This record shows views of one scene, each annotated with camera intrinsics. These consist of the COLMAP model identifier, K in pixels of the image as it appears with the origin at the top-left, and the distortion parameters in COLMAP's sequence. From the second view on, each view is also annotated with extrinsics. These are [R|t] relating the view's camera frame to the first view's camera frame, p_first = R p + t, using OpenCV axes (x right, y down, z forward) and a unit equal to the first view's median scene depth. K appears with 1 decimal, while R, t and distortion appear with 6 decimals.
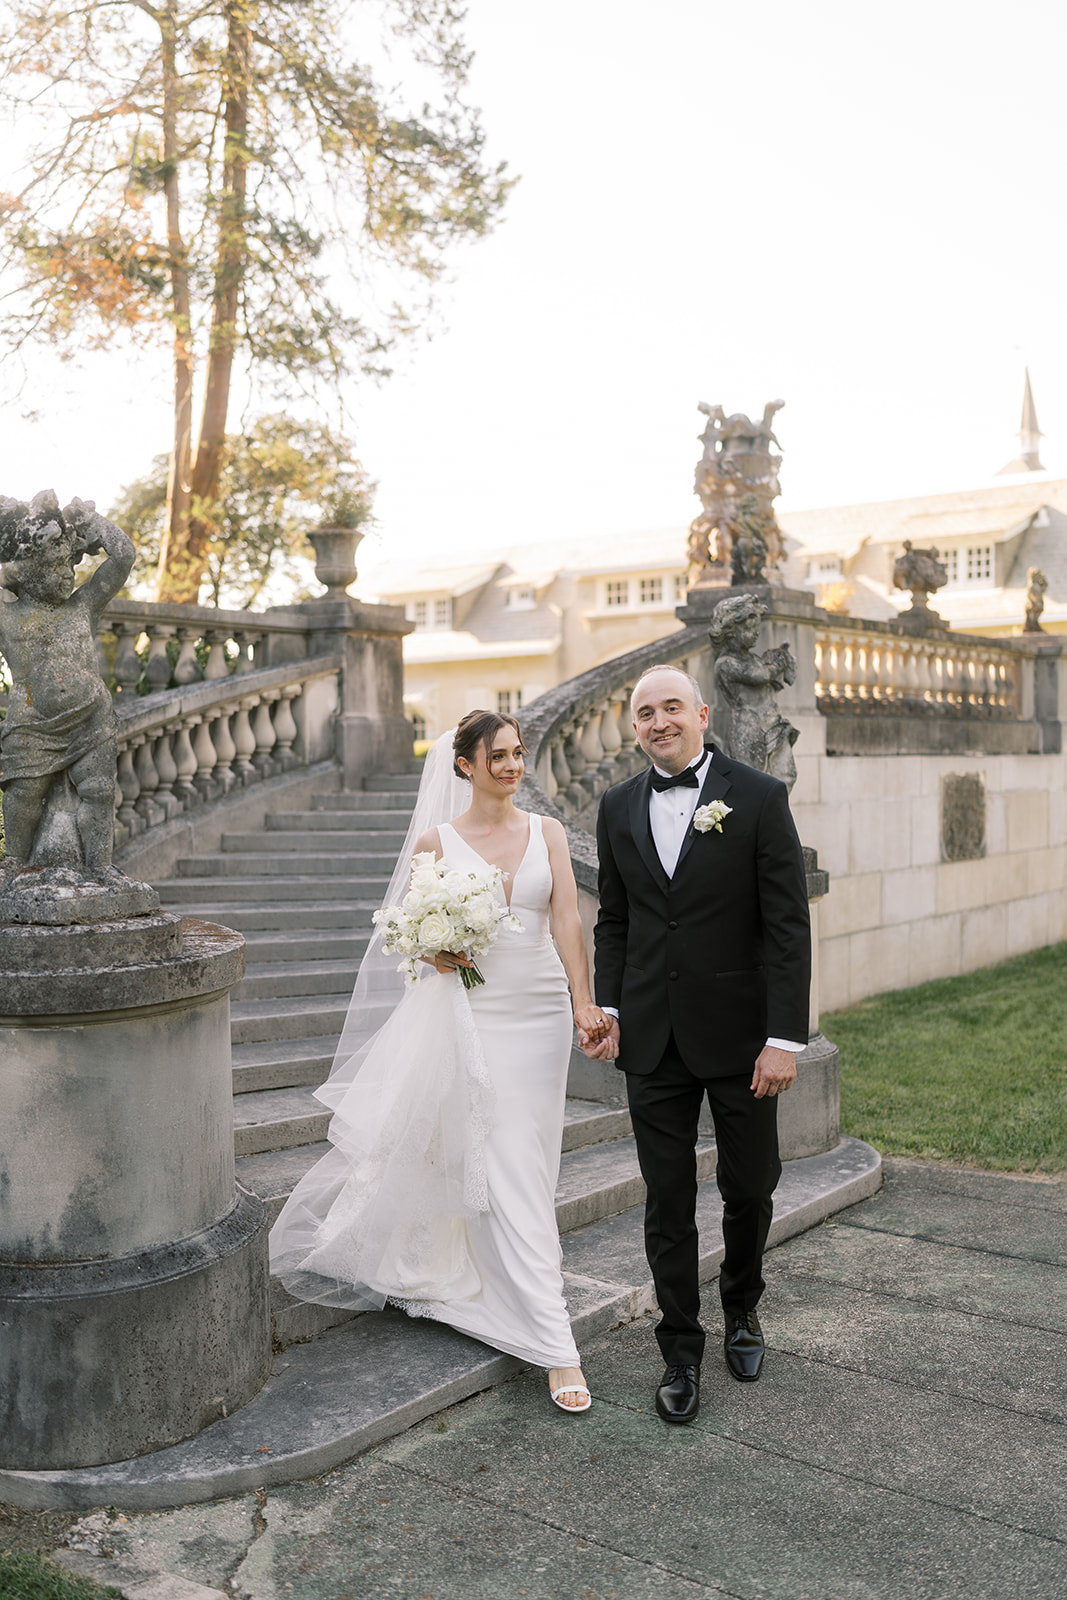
lens RADIAL K [[1629.7, 0, 533.5], [0, 1629.7, 800.0], [0, 0, 1]] dist [-0.018439, 0.005385]
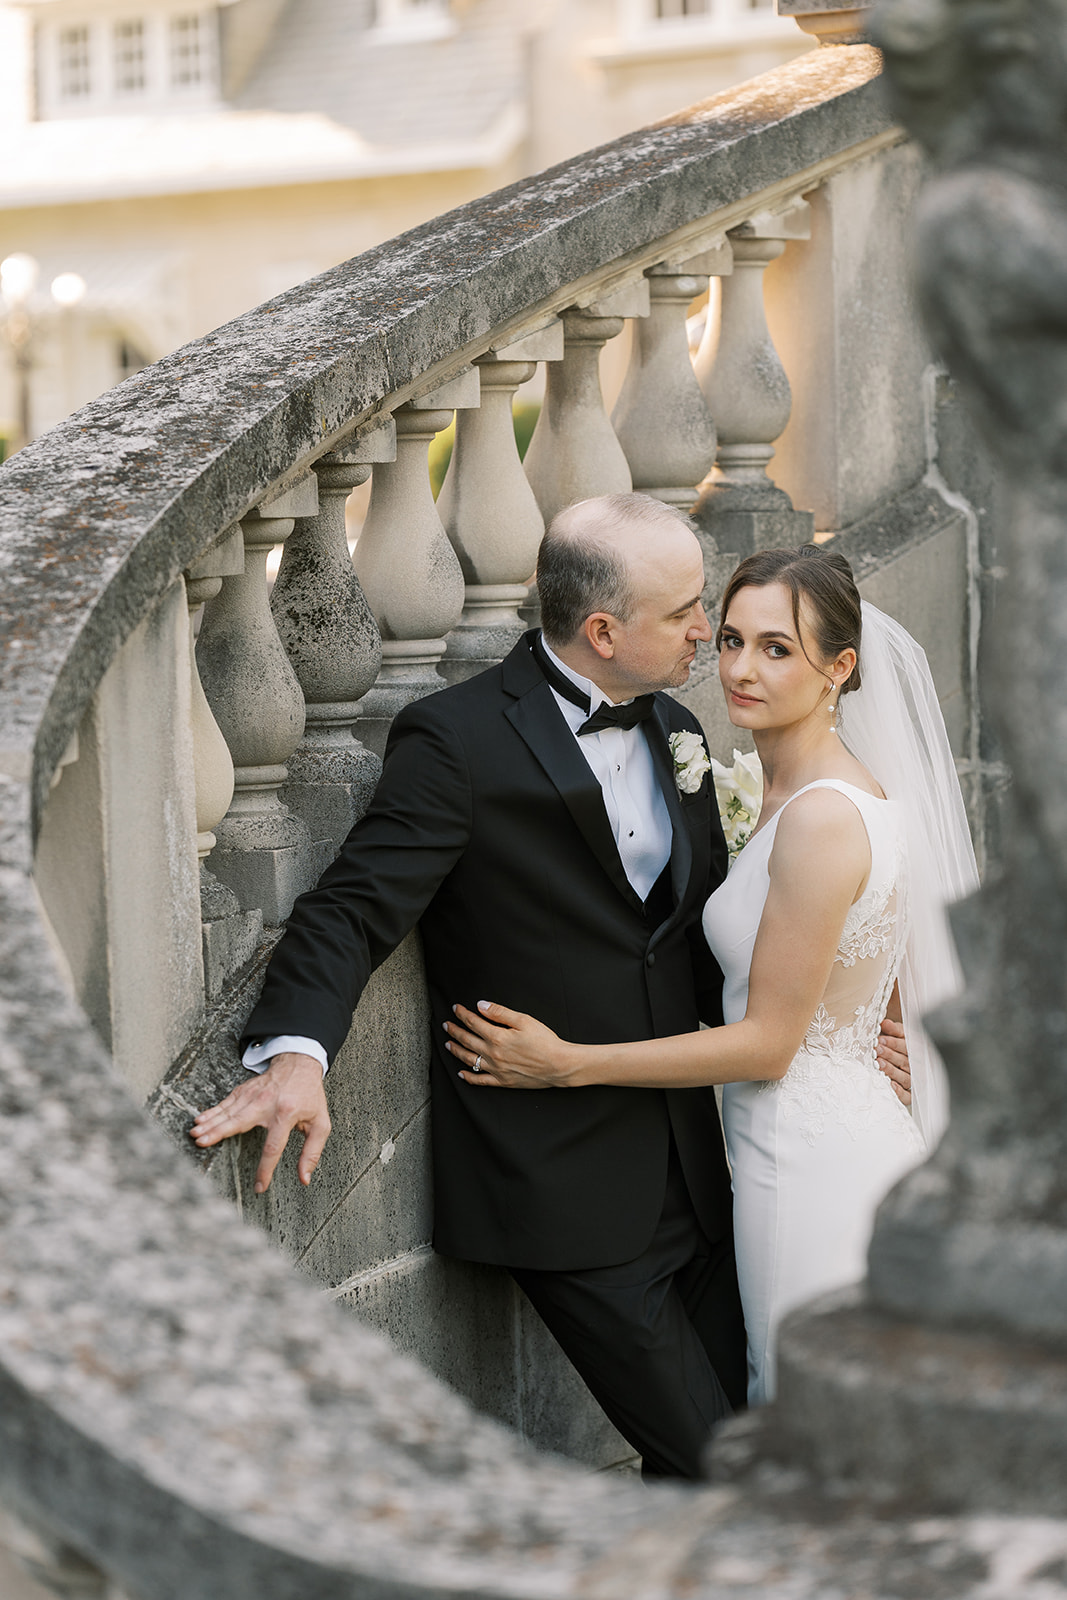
lens RADIAL K [[4010.6, 0, 533.5], [0, 4010.6, 800.0], [0, 0, 1]] dist [-0.026451, 1.135707]
pose [[0.999813, -0.019194, 0.002258, 0.051775], [0.018995, 0.997482, 0.068325, -0.038831], [-0.003564, -0.068269, 0.997661, 0.429904]]
